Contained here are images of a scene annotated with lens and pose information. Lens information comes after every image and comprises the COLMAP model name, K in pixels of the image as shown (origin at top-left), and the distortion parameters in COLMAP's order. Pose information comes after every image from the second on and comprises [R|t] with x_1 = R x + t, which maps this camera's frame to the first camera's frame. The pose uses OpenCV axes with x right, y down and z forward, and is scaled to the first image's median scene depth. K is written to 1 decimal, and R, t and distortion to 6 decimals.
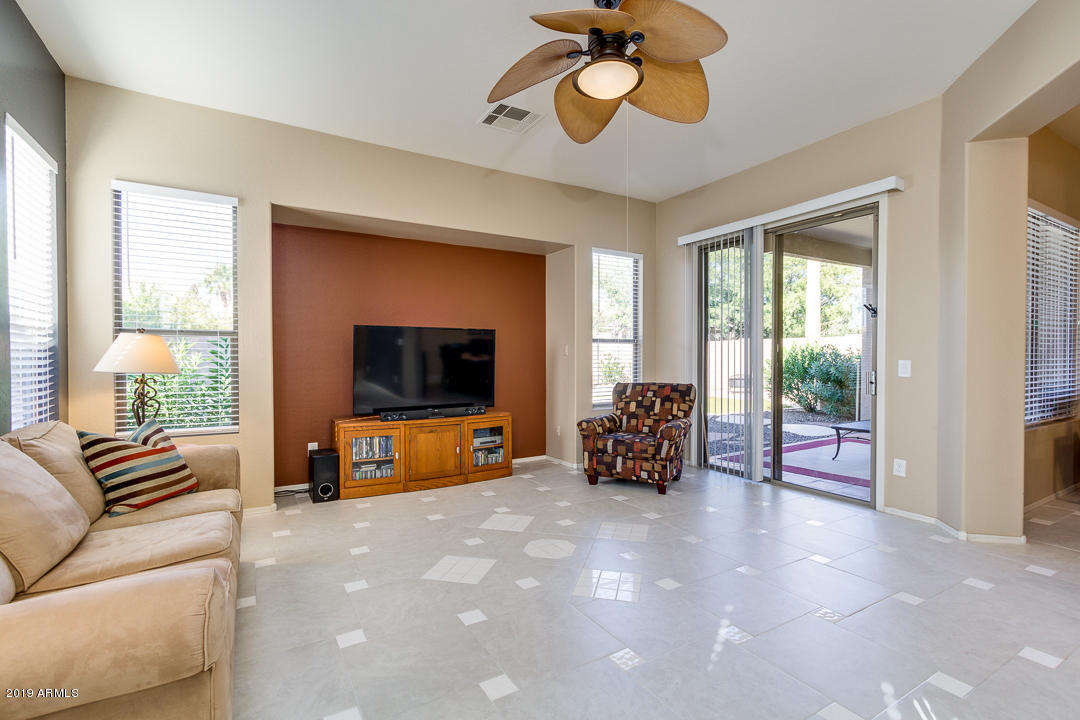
lens RADIAL K [[496.0, 0, 549.0], [0, 496.0, 362.6], [0, 0, 1]] dist [0.003269, -0.001933]
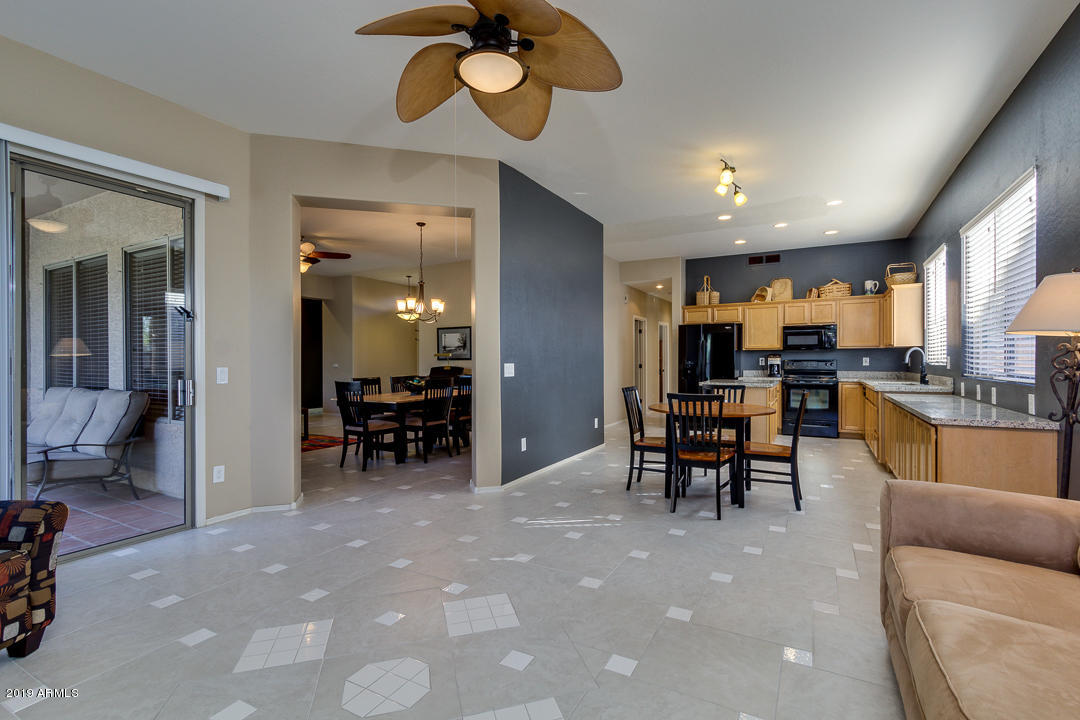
lens RADIAL K [[496.0, 0, 549.8], [0, 496.0, 362.5], [0, 0, 1]] dist [0.003269, -0.001933]
pose [[-0.505828, 0.001463, 0.862633, -0.427873], [0.015057, 0.999861, 0.007133, -0.010194], [-0.862503, 0.016597, -0.505780, 0.785194]]
